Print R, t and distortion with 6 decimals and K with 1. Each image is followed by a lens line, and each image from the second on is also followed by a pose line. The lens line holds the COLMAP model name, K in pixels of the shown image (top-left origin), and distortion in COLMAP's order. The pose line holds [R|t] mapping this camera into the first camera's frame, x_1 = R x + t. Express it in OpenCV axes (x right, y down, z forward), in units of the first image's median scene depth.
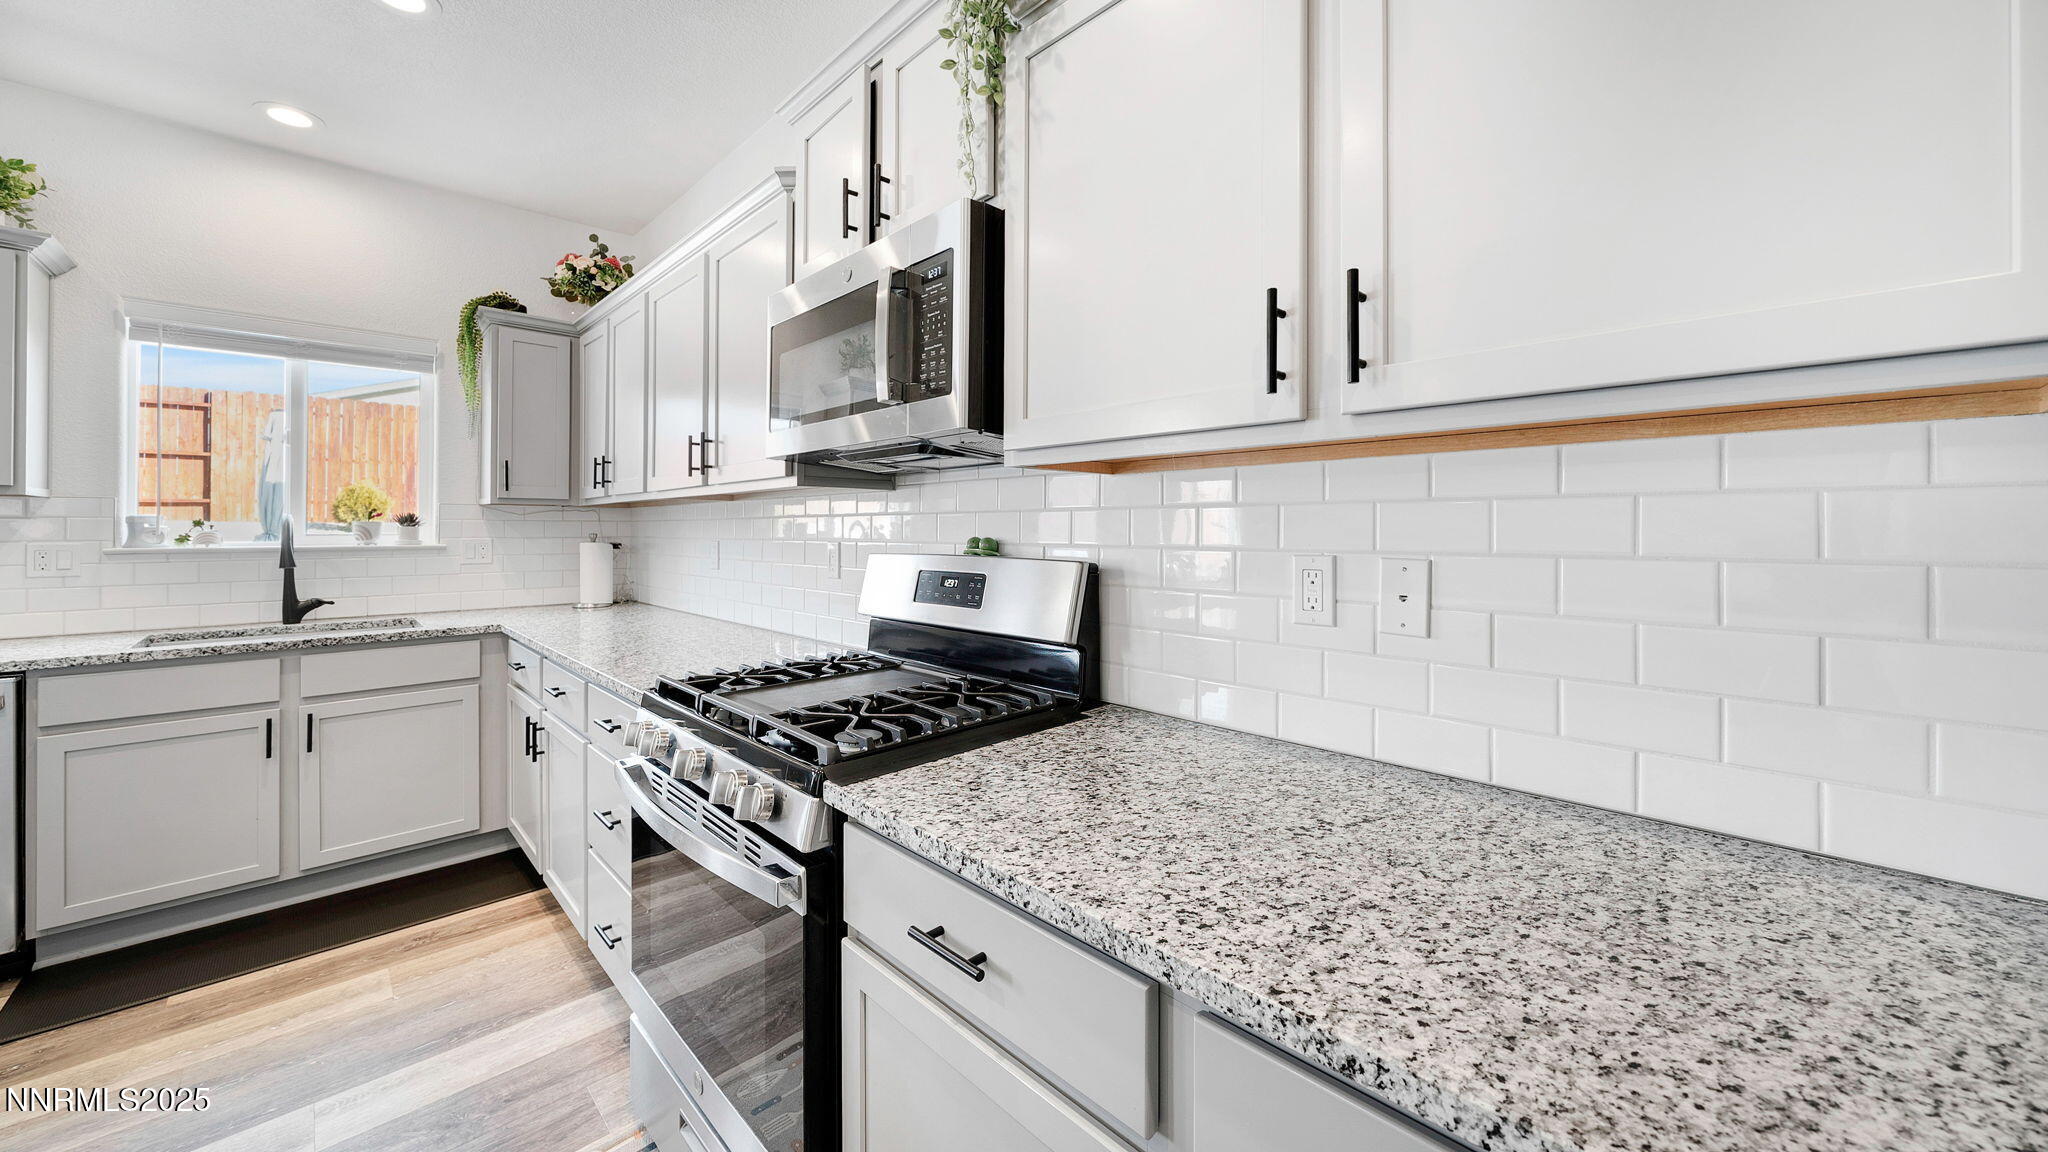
lens RADIAL K [[721.8, 0, 1018.8], [0, 721.8, 523.7], [0, 0, 1]] dist [-0.008550, -0.000132]
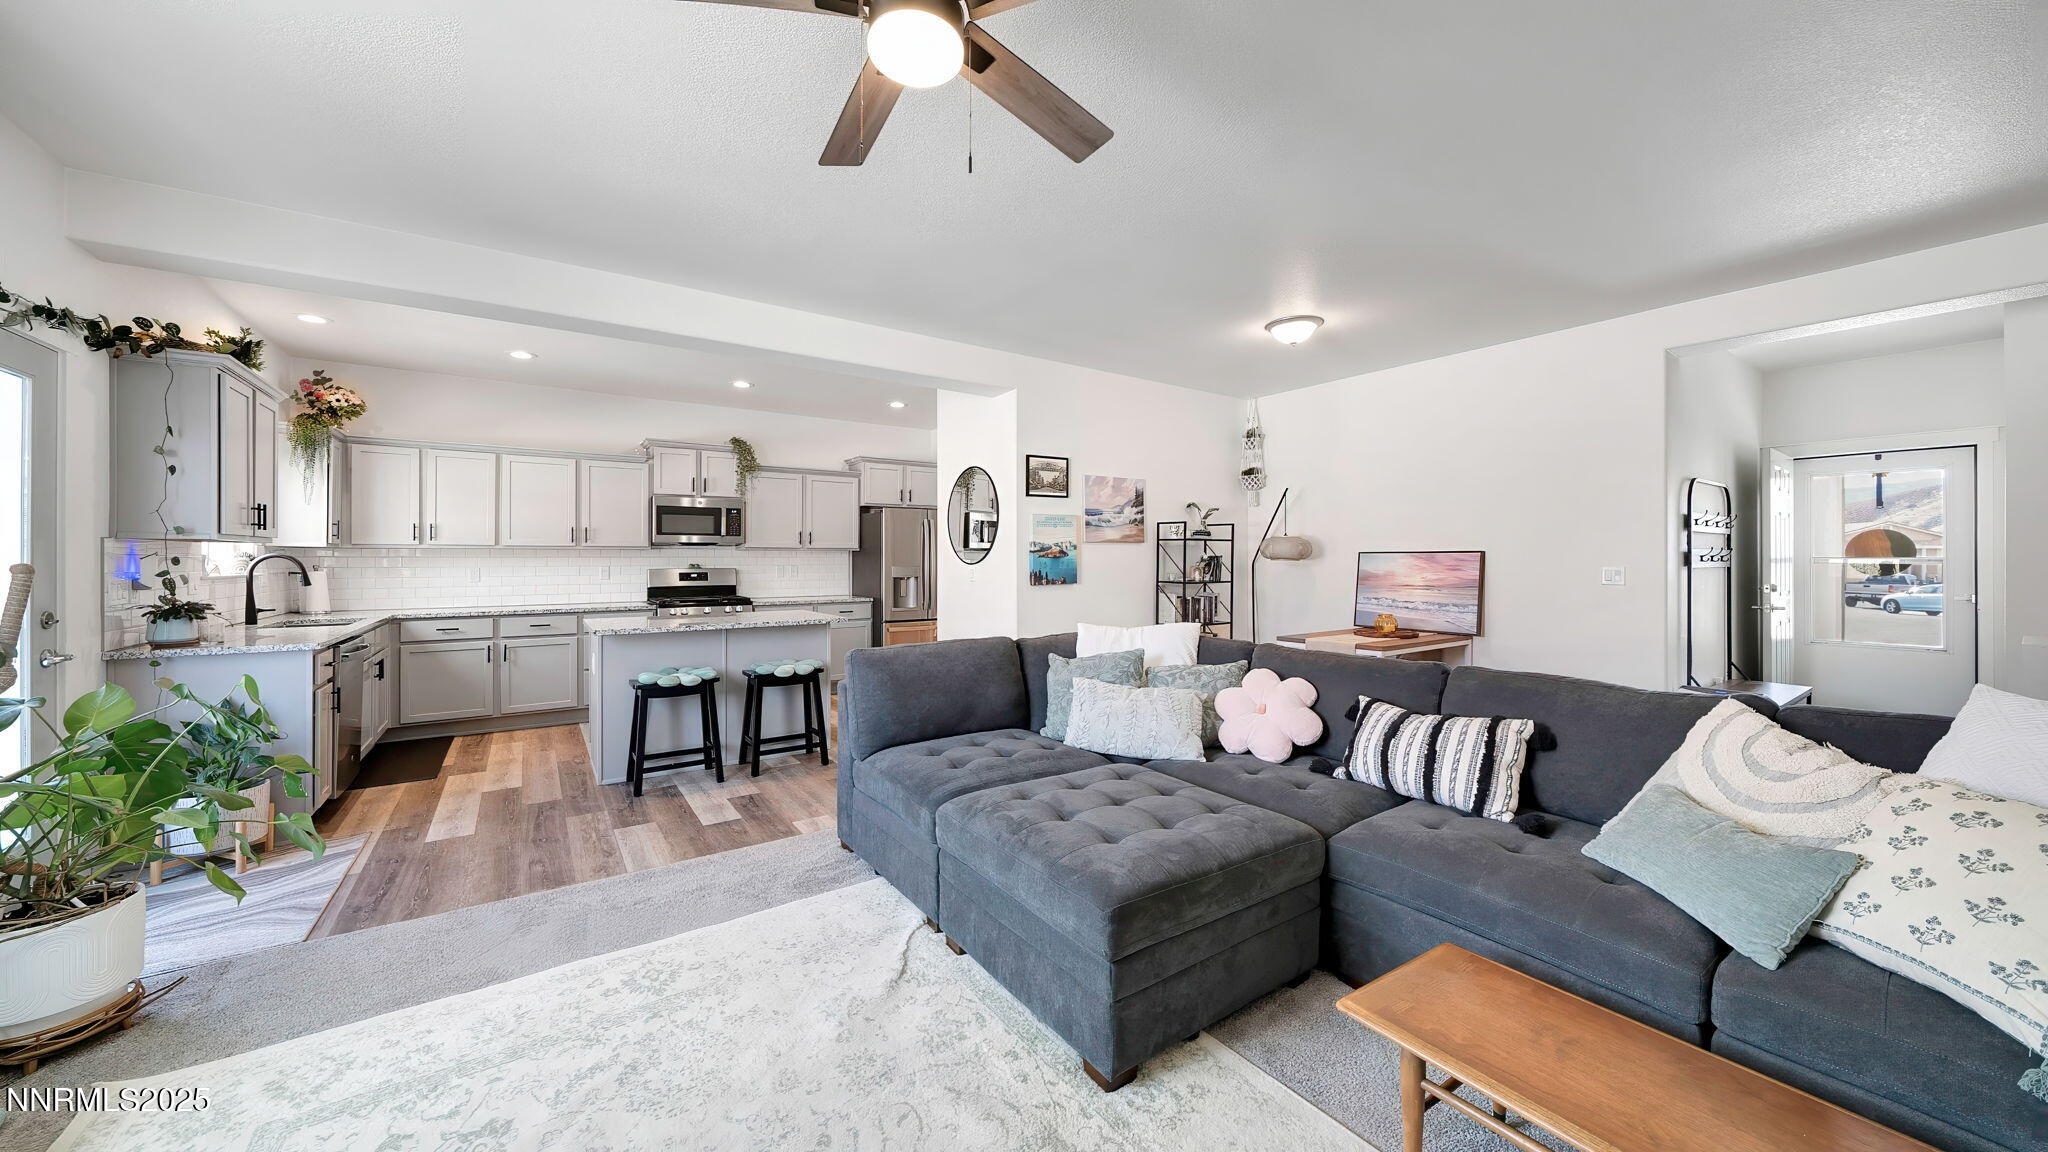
lens RADIAL K [[712.7, 0, 1019.1], [0, 712.7, 556.6], [0, 0, 1]] dist [-0.005294, 0.000033]
pose [[0.182030, 0.004695, 0.983282, -2.162224], [-0.005330, 0.999979, -0.003788, -0.008311], [-0.983279, -0.004552, 0.182051, -0.875422]]
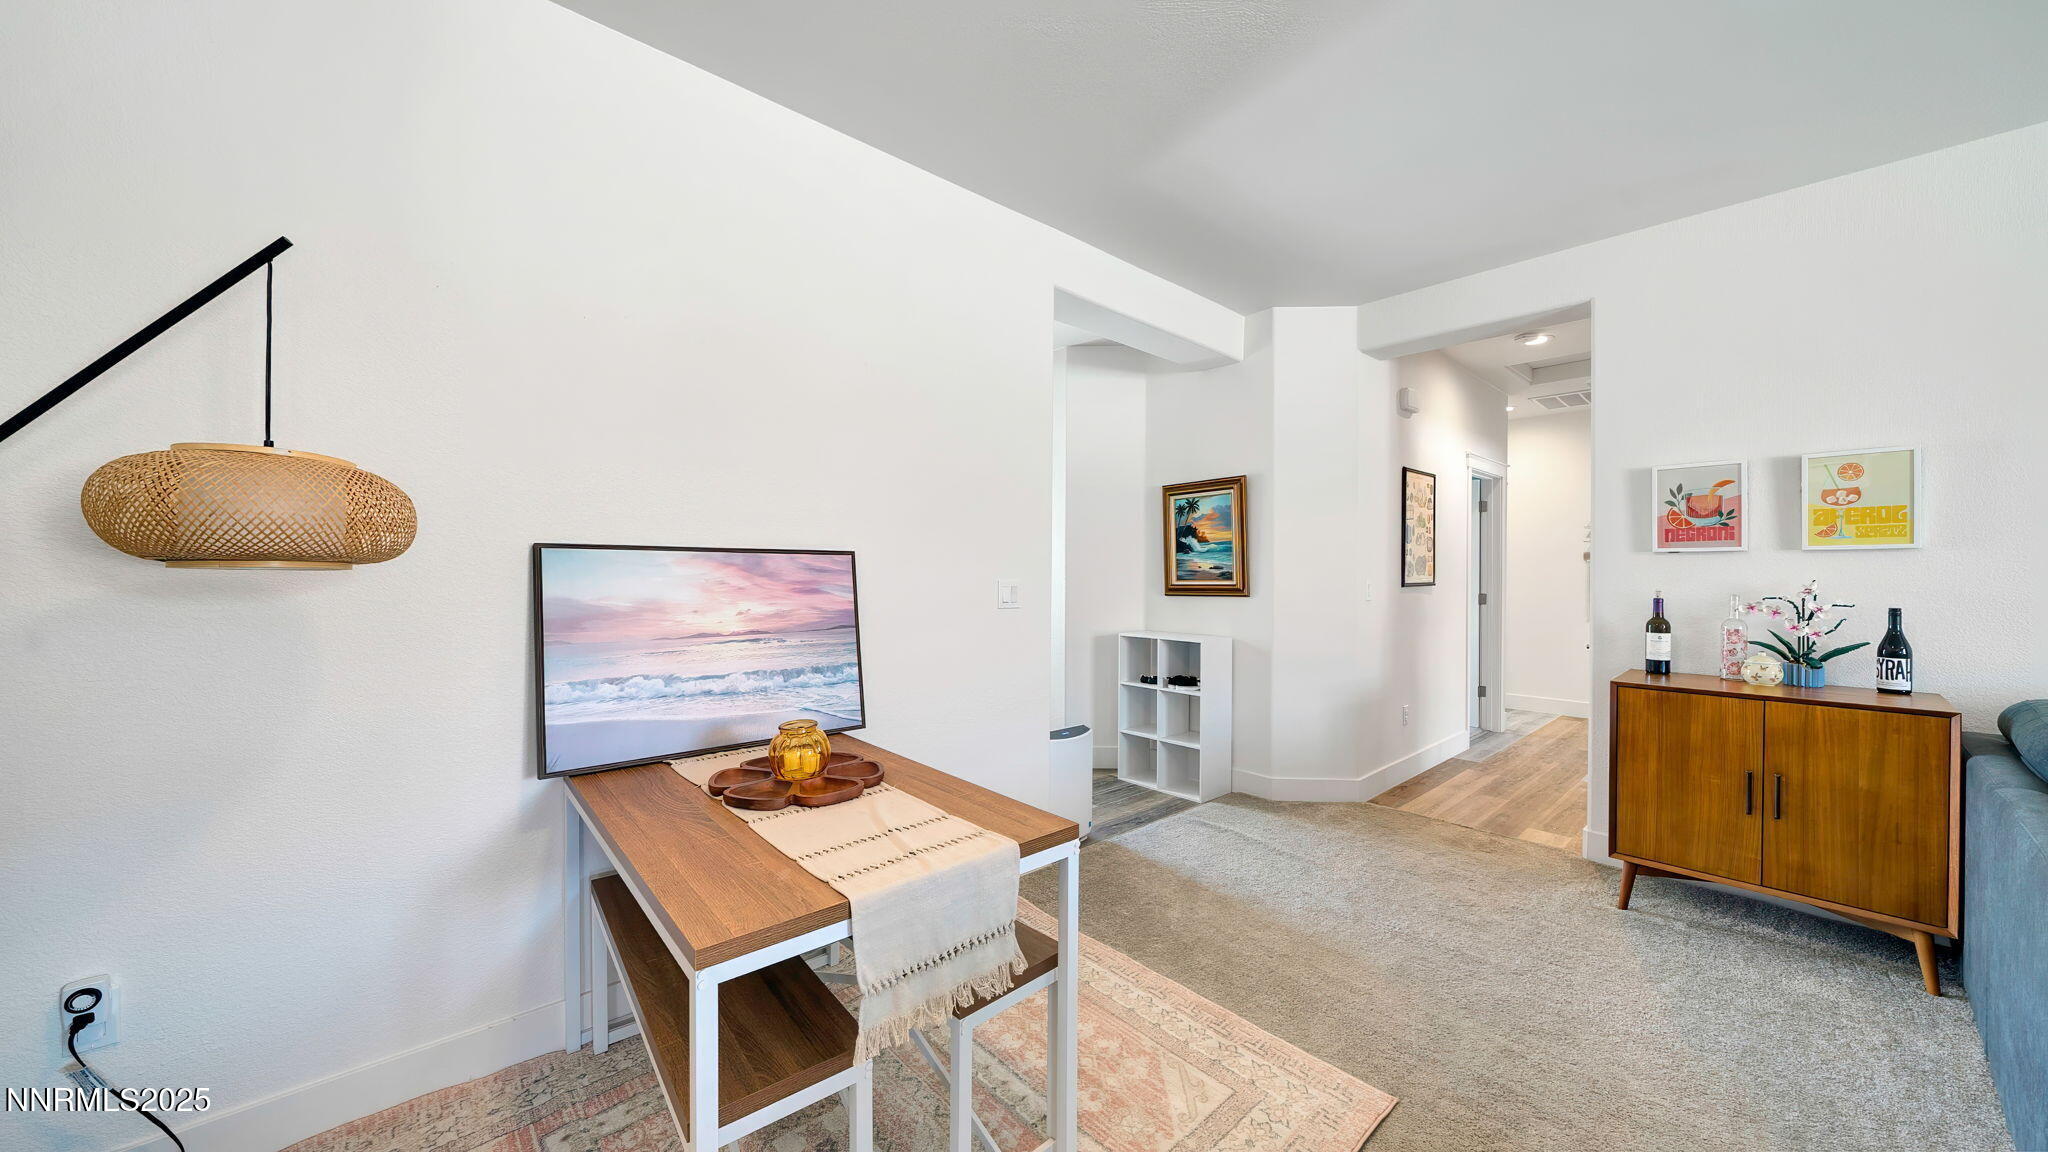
lens RADIAL K [[704.4, 0, 1022.0], [0, 704.4, 573.4], [0, 0, 1]] dist [-0.003298, 0.000305]
pose [[-0.998609, -0.003996, 0.052566, -0.492971], [-0.004331, 0.999971, -0.006249, -0.004465], [-0.052540, -0.006468, -0.998598, -0.842631]]
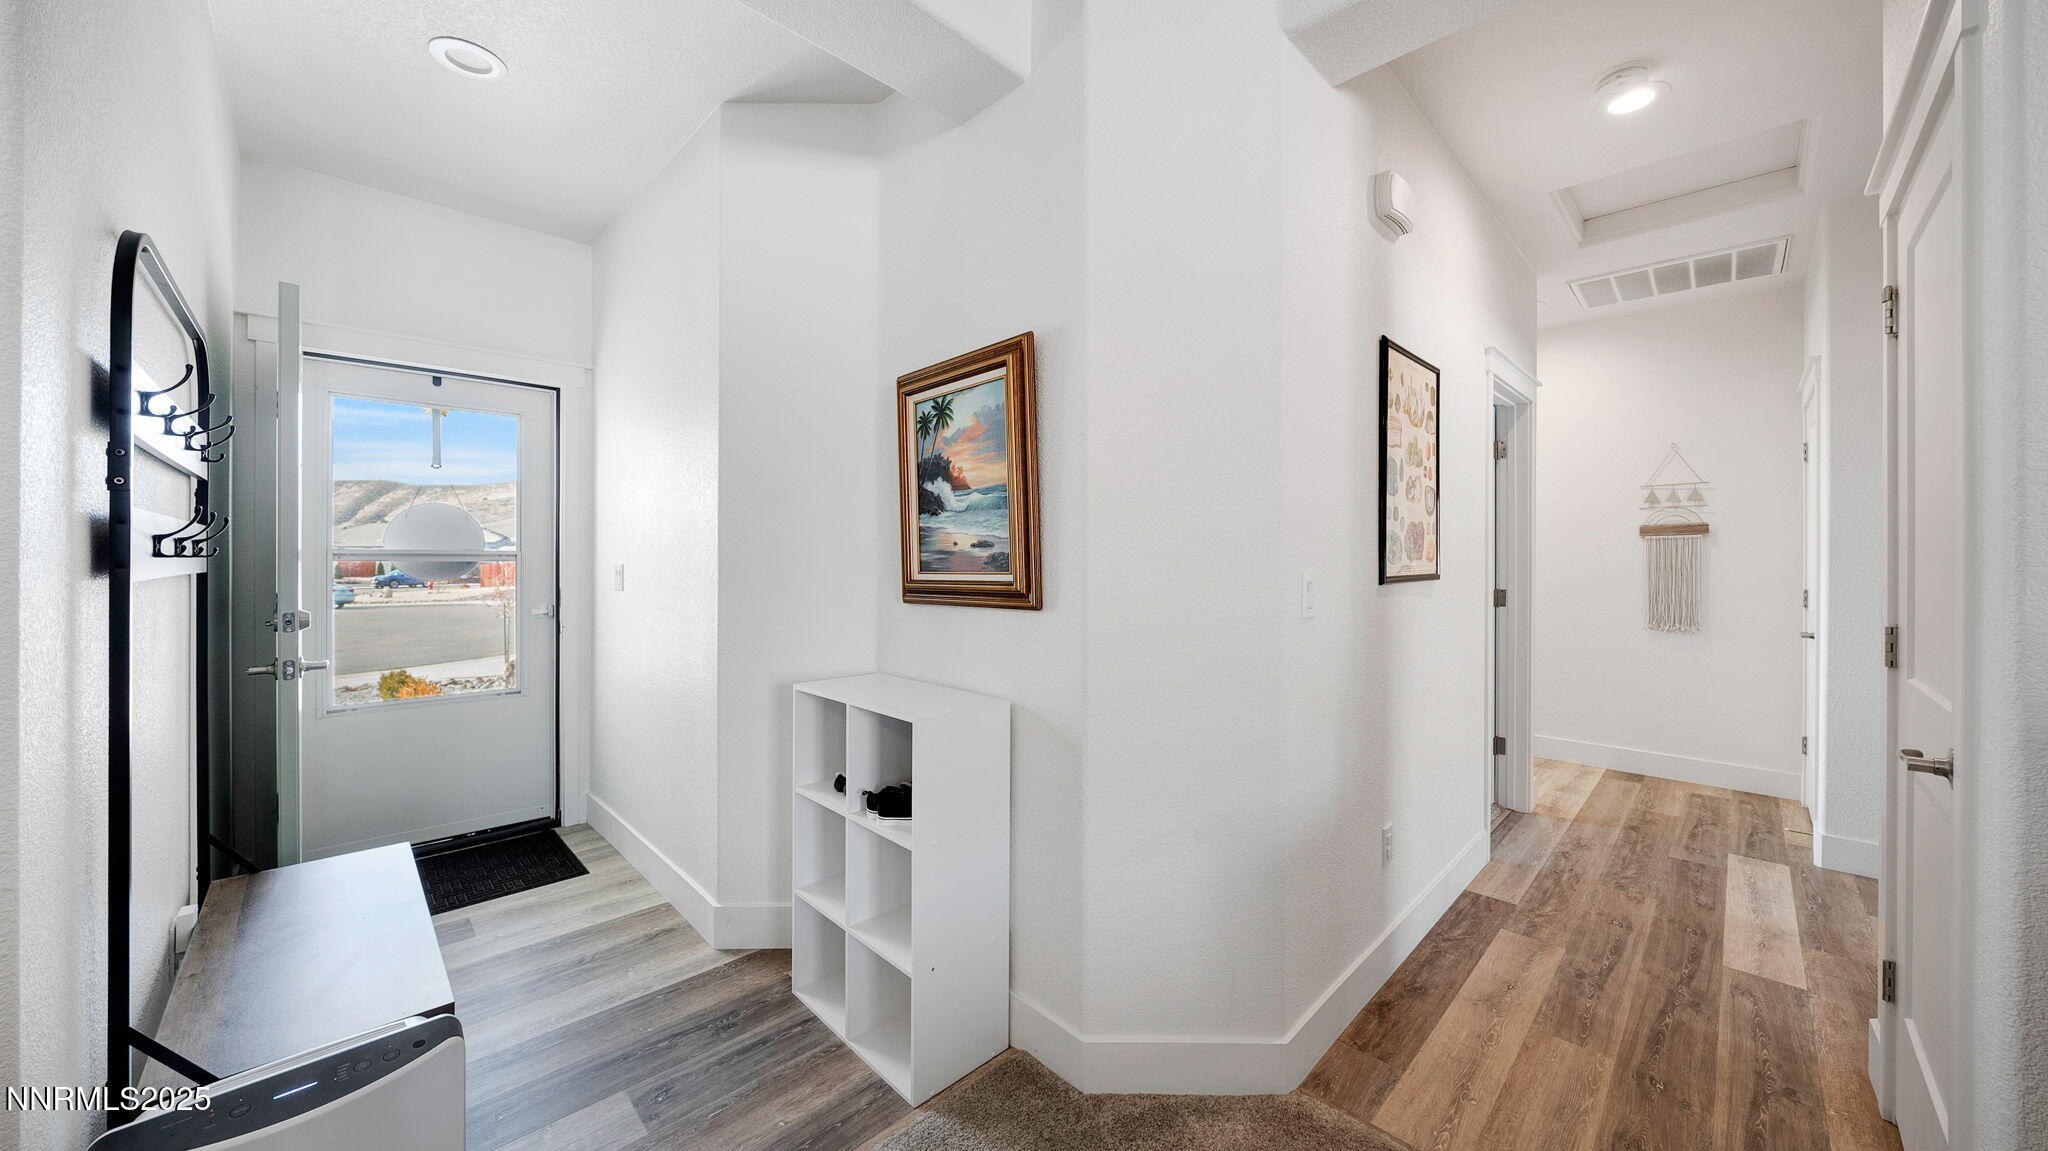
lens RADIAL K [[712.7, 0, 1019.1], [0, 712.7, 556.1], [0, 0, 1]] dist [-0.005294, 0.000033]
pose [[-0.999926, -0.002593, 0.011906, -0.864898], [-0.002710, 0.999948, -0.009876, -0.009455], [-0.011880, -0.009907, -0.999880, -1.655950]]
